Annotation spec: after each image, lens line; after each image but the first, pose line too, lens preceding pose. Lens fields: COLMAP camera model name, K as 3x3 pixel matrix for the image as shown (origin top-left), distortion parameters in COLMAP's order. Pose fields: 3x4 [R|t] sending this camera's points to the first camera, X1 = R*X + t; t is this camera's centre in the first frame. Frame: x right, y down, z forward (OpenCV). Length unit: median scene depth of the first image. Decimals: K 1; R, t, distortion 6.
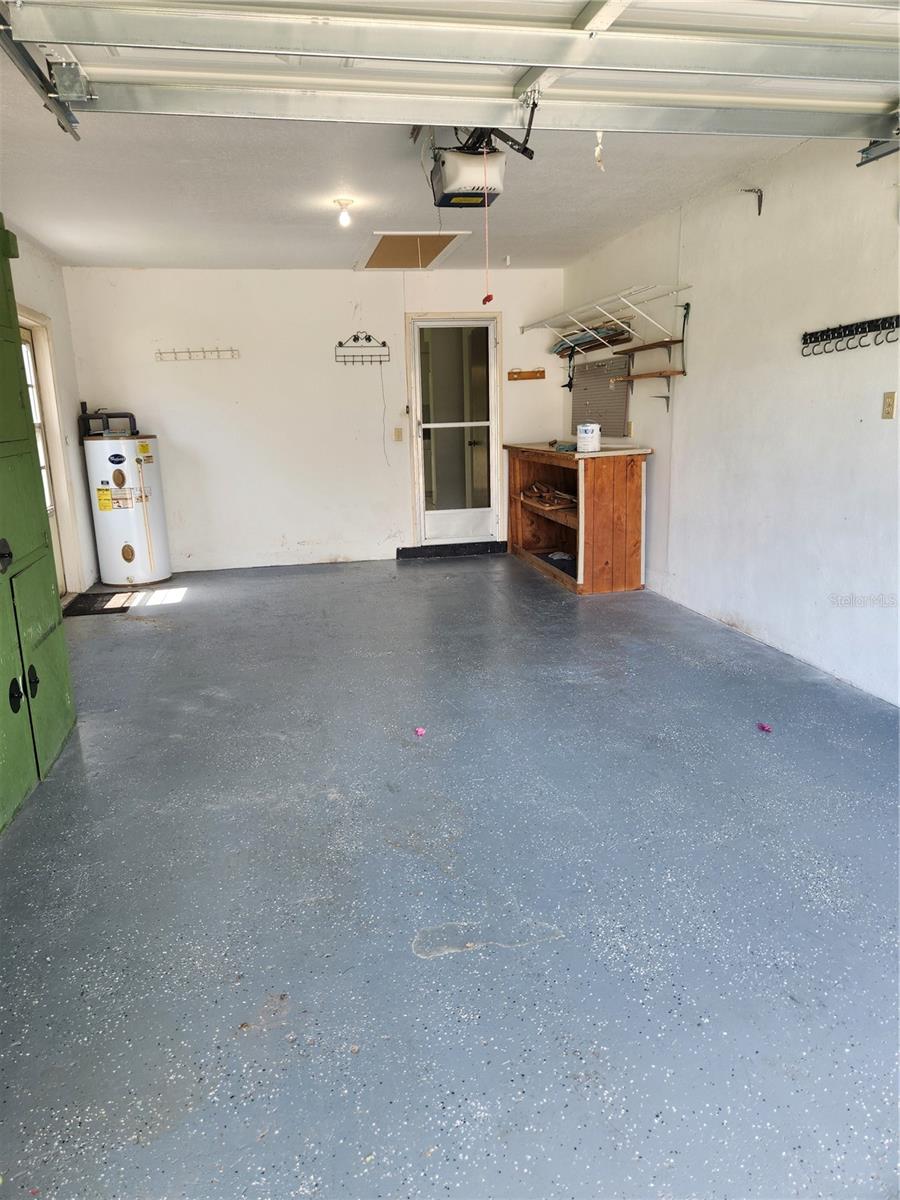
lens RADIAL K [[811.8, 0, 450.0], [0, 811.8, 600.0], [0, 0, 1]] dist [0.065291, -0.054317]
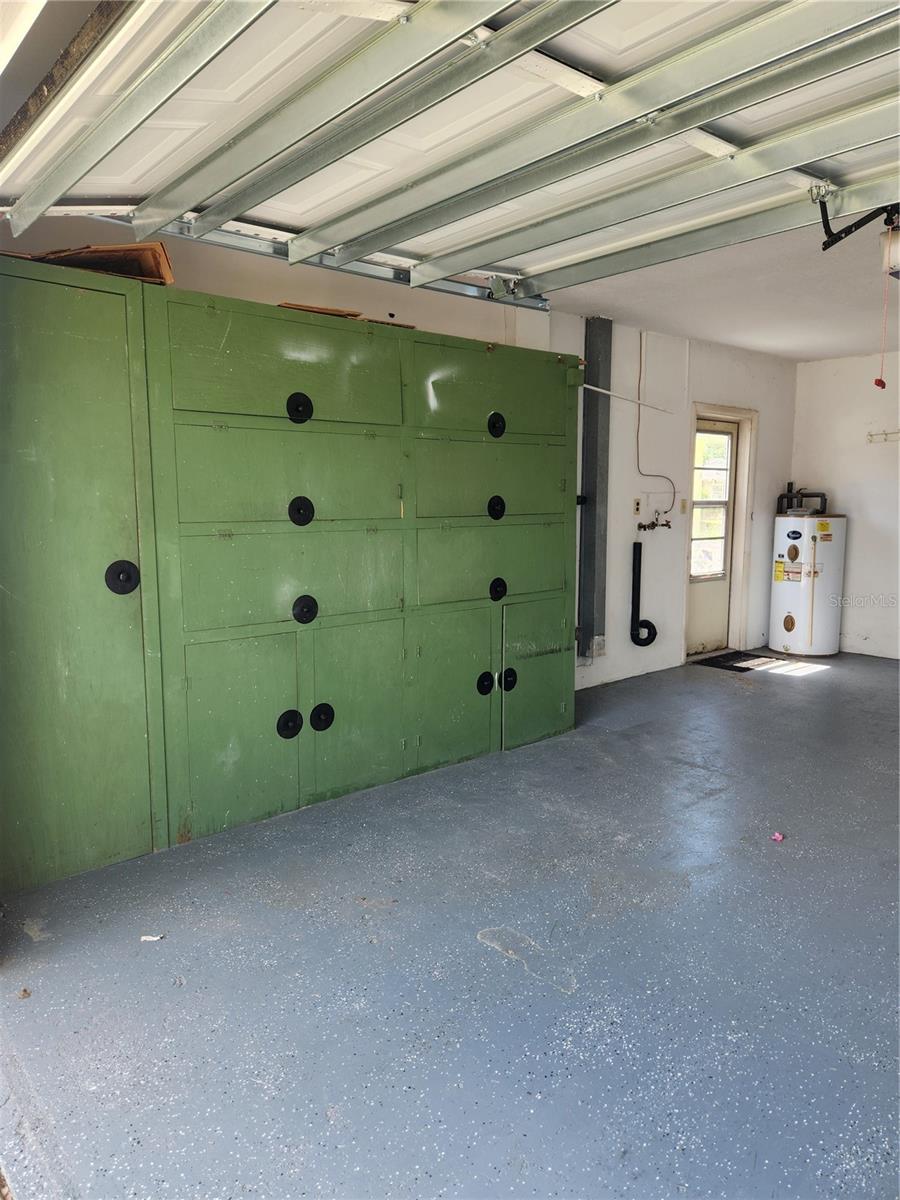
lens RADIAL K [[831.0, 0, 450.0], [0, 831.0, 600.0], [0, 0, 1]] dist [0.042185, -0.001909]
pose [[0.489929, 0.142946, -0.859963, 0.322047], [-0.217321, 0.975348, 0.038316, -0.033401], [0.844240, 0.168115, 0.508916, 0.079855]]
